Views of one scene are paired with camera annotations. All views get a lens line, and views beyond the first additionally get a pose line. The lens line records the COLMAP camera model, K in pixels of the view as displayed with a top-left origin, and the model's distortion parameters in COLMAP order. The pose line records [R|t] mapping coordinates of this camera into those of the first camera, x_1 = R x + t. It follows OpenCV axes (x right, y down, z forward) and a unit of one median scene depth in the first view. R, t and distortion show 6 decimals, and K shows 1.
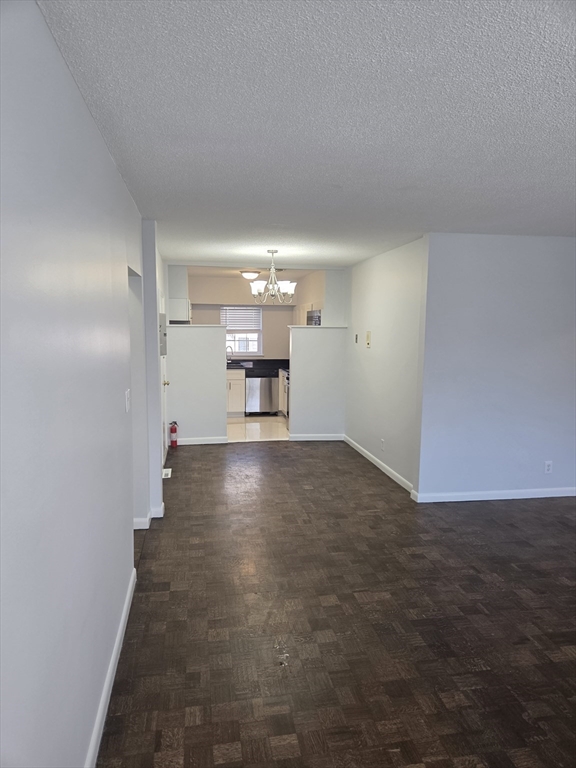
lens RADIAL K [[509.1, 0, 288.0], [0, 509.1, 384.0], [0, 0, 1]] dist [0.060377, -0.044865]
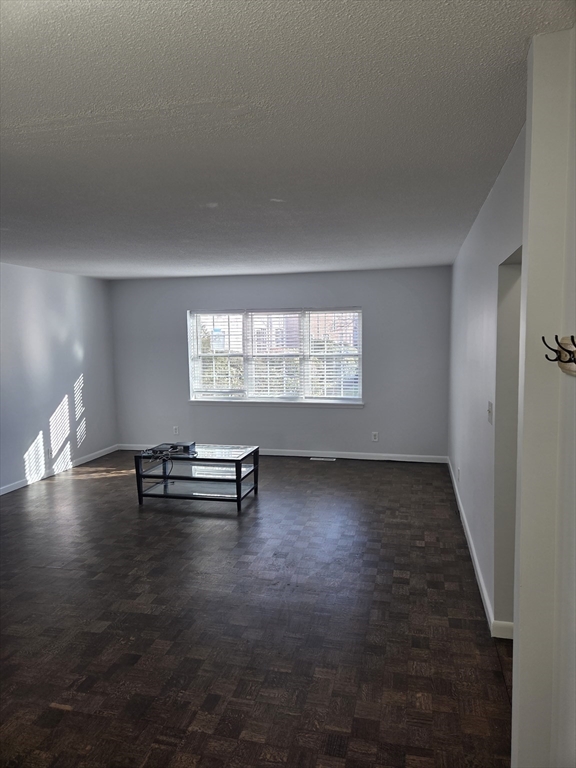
lens RADIAL K [[510.1, 0, 287.2], [0, 510.1, 377.8], [0, 0, 1]] dist [0.056926, -0.000740]
pose [[-0.910202, -0.034037, 0.412765, -0.327524], [0.049473, 0.980547, 0.189950, -0.216665], [-0.411200, 0.193313, -0.890811, 1.818067]]
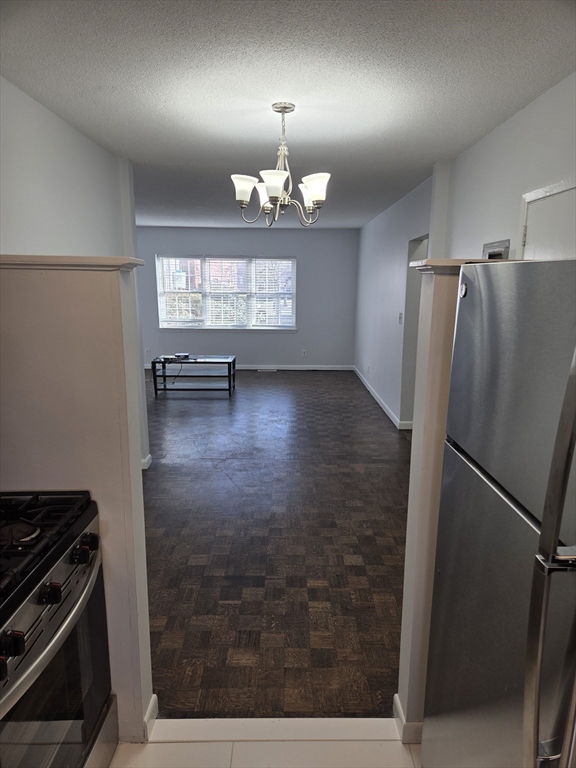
lens RADIAL K [[509.1, 0, 288.0], [0, 509.1, 384.0], [0, 0, 1]] dist [0.060377, -0.044865]
pose [[-0.983083, -0.056681, 0.174170, -0.226182], [-0.000592, 0.951891, 0.306436, -0.279312], [-0.183160, 0.301149, -0.935821, 2.571358]]
